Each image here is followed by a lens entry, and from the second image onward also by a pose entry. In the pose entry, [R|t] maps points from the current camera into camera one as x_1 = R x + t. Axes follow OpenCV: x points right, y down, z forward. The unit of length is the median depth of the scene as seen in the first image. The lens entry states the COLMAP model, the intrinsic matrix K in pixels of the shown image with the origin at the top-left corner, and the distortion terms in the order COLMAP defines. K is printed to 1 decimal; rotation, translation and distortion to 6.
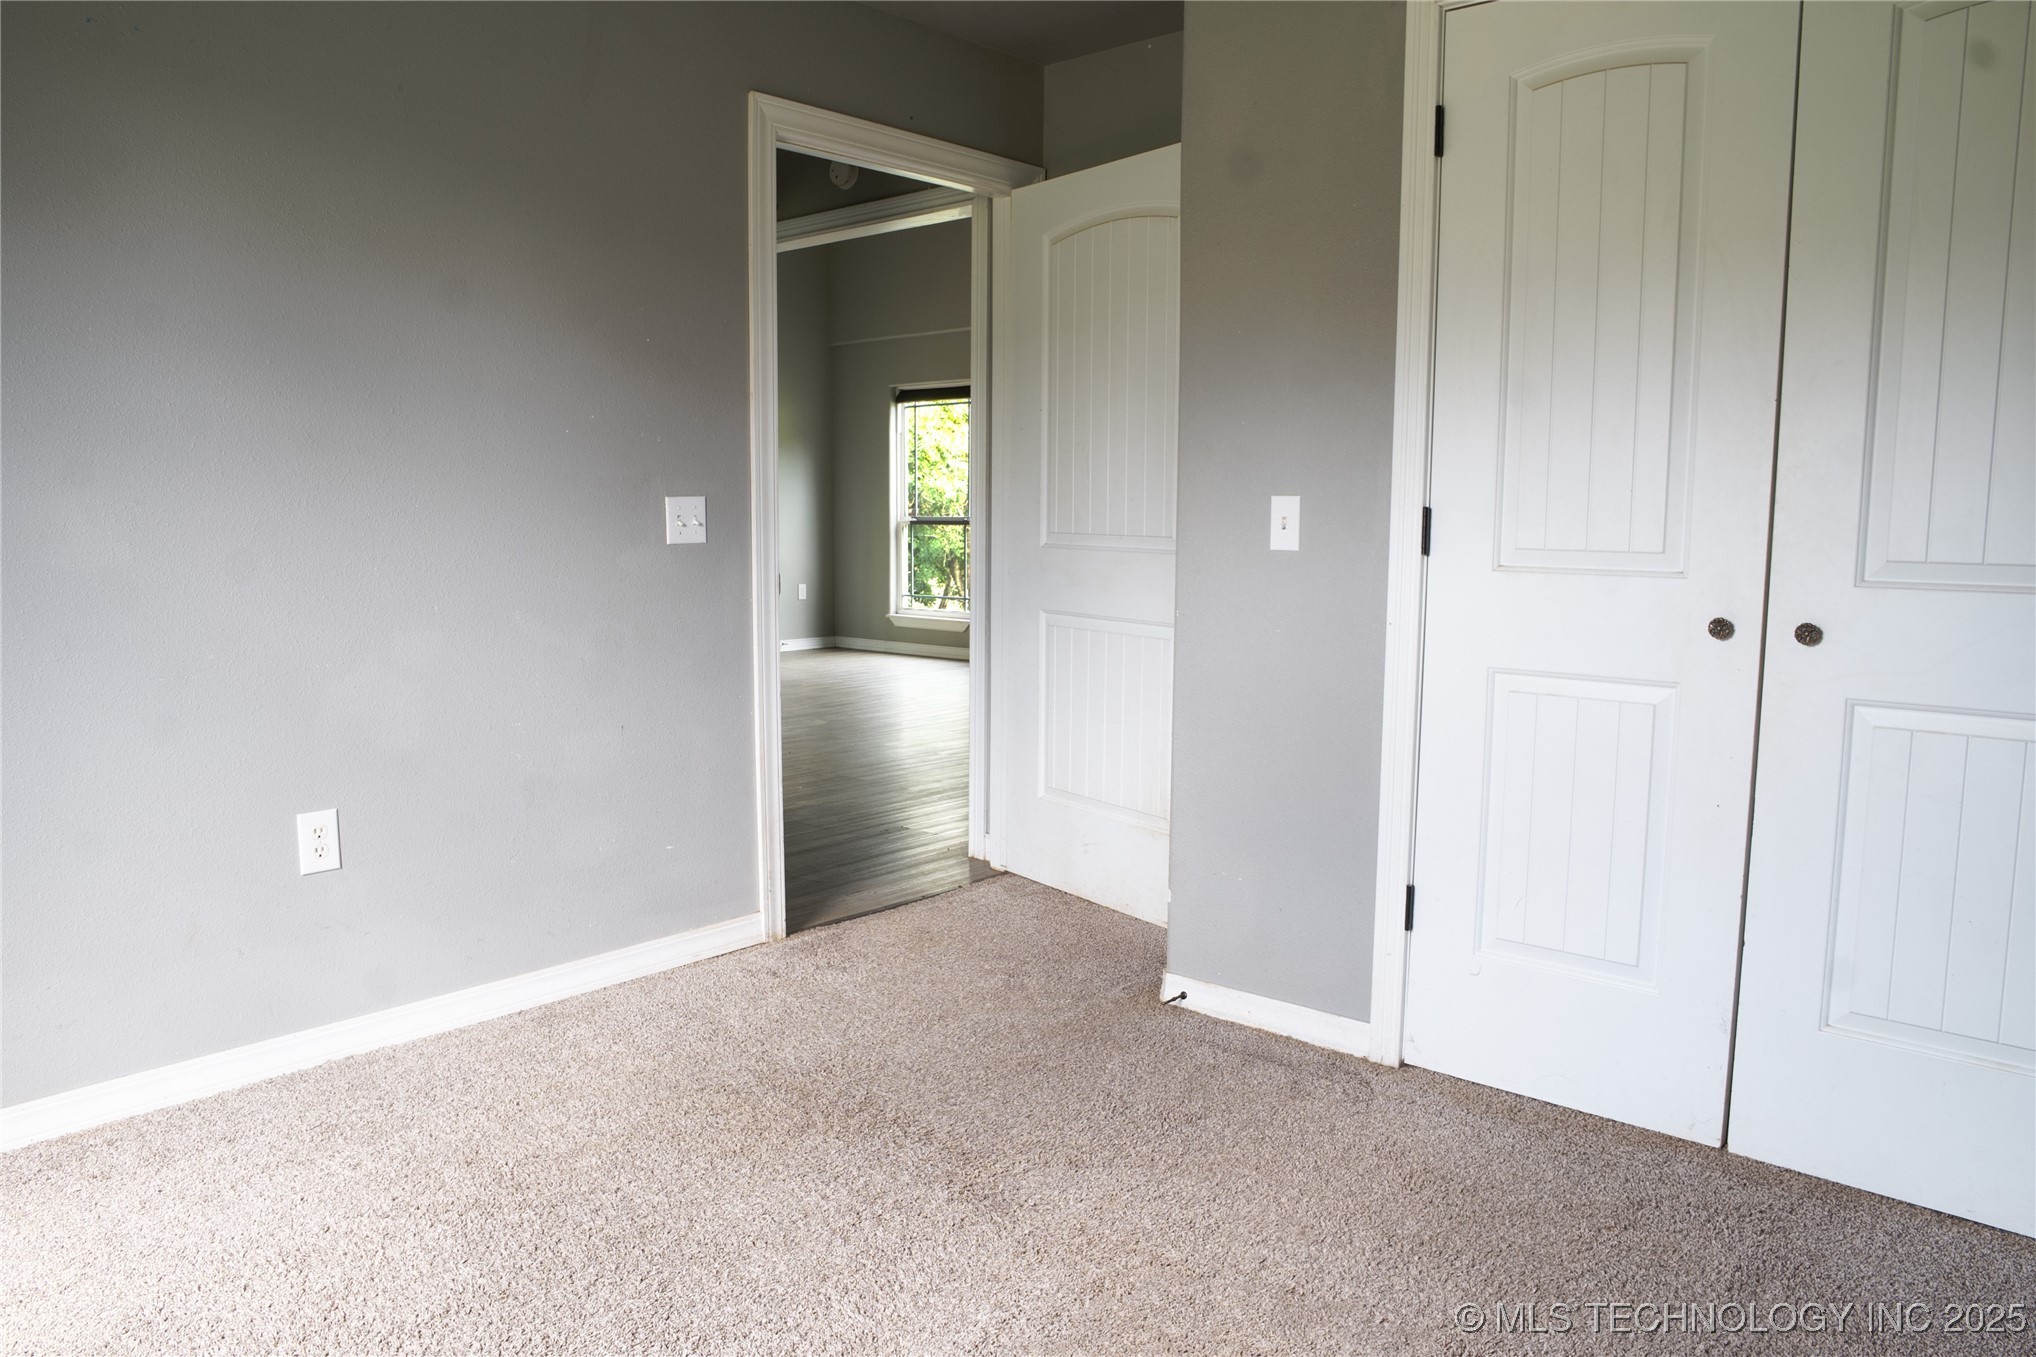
lens RADIAL K [[1432.6, 0, 1018.0], [0, 1432.6, 678.5], [0, 0, 1]] dist [-0.082855, 0.056488]
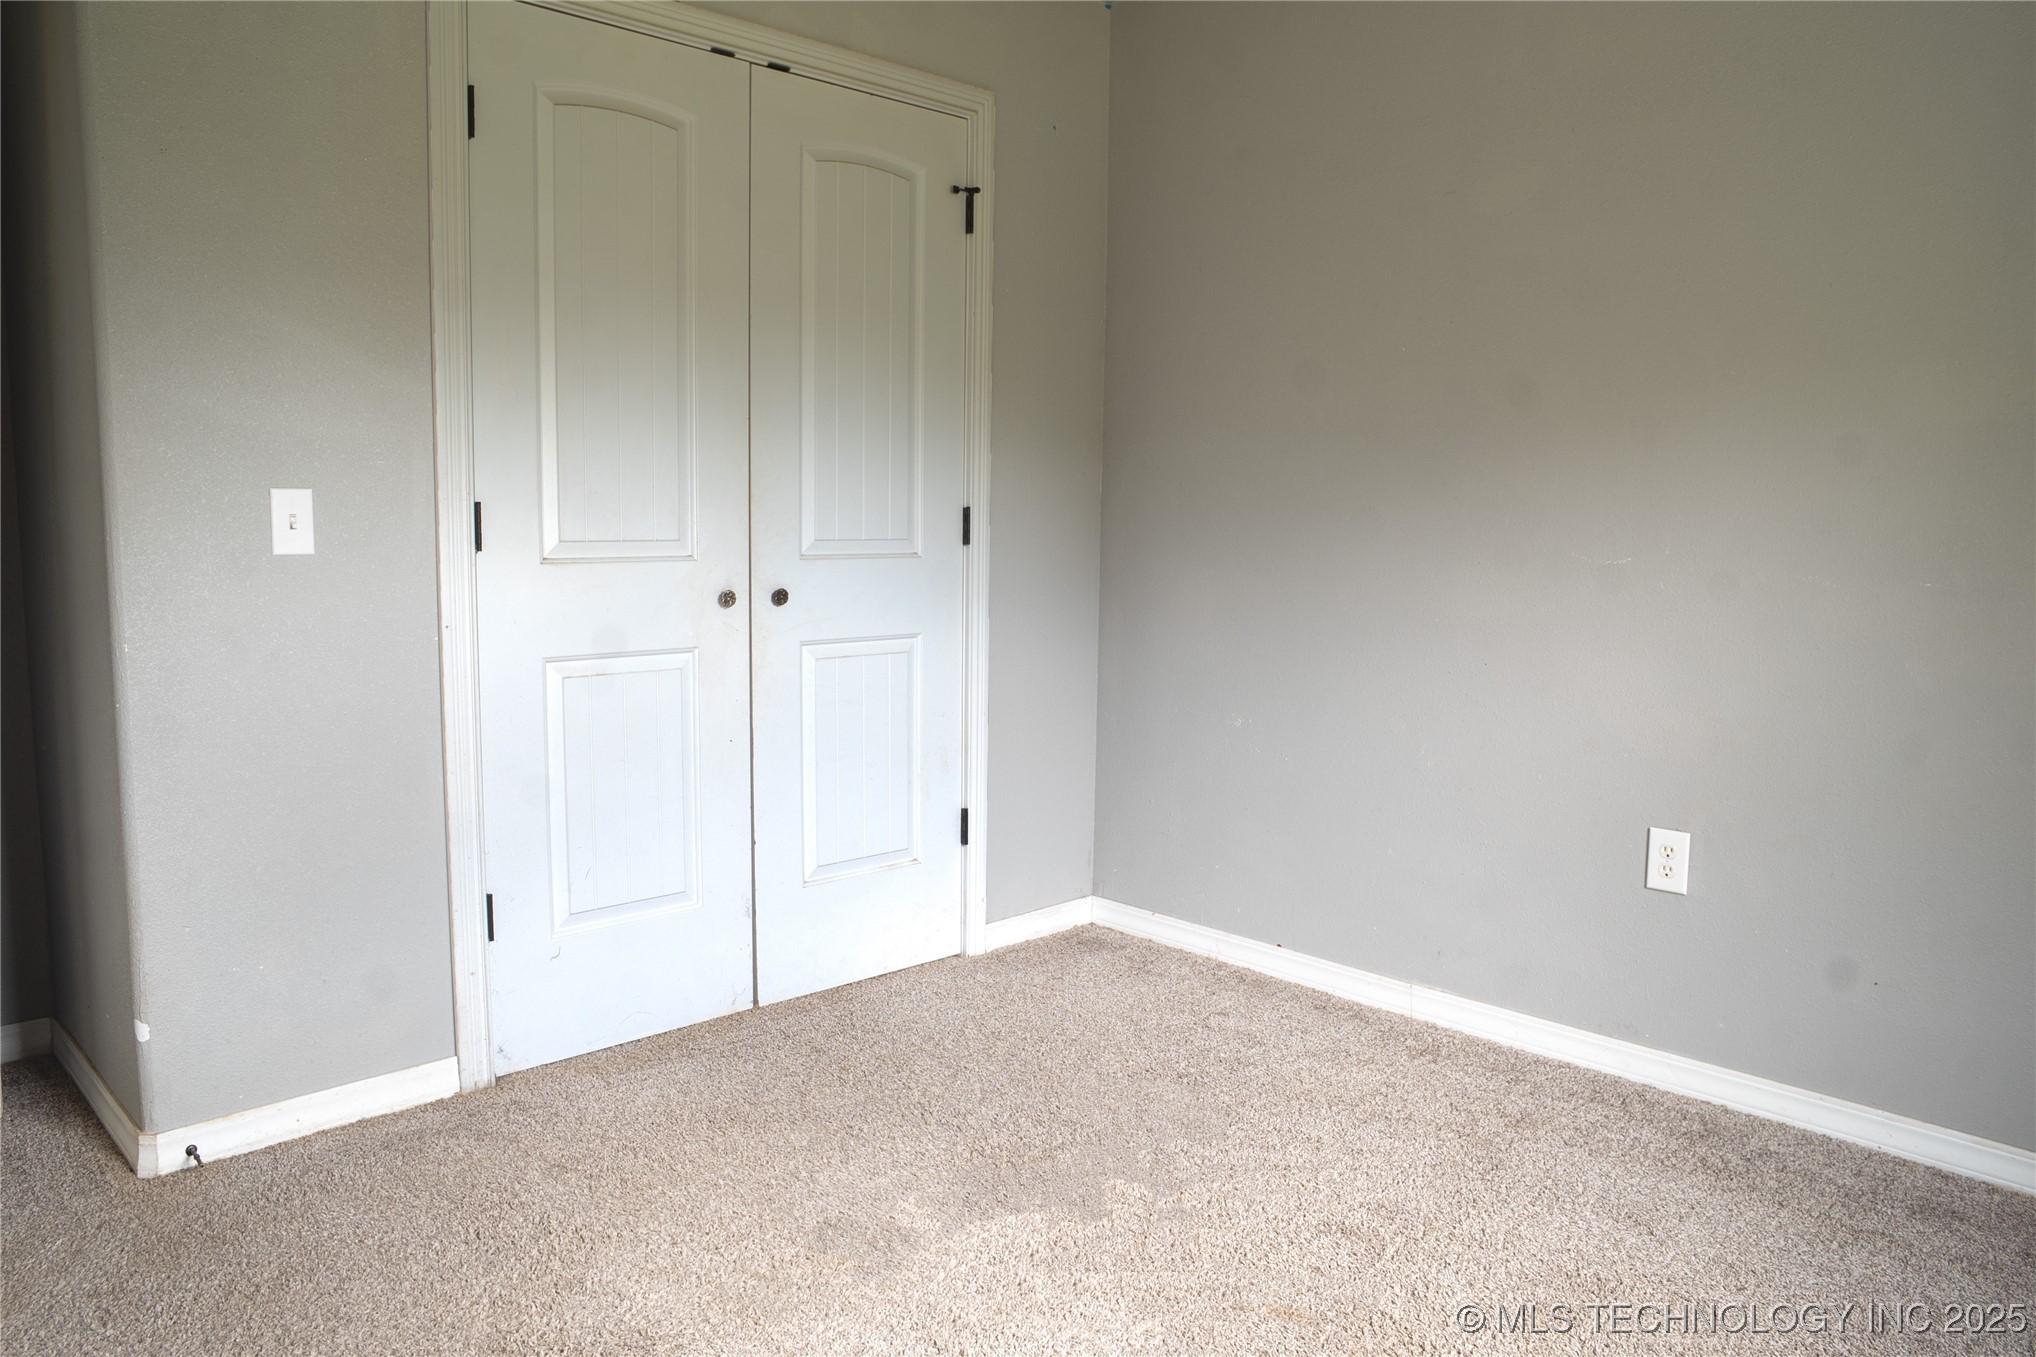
lens RADIAL K [[1432.6, 0, 1018.0], [0, 1432.6, 678.5], [0, 0, 1]] dist [-0.082855, 0.056488]
pose [[0.067719, -0.124570, 0.989897, -0.658830], [0.104305, 0.987622, 0.117148, -0.077220], [-0.992237, 0.095318, 0.079874, 0.576569]]
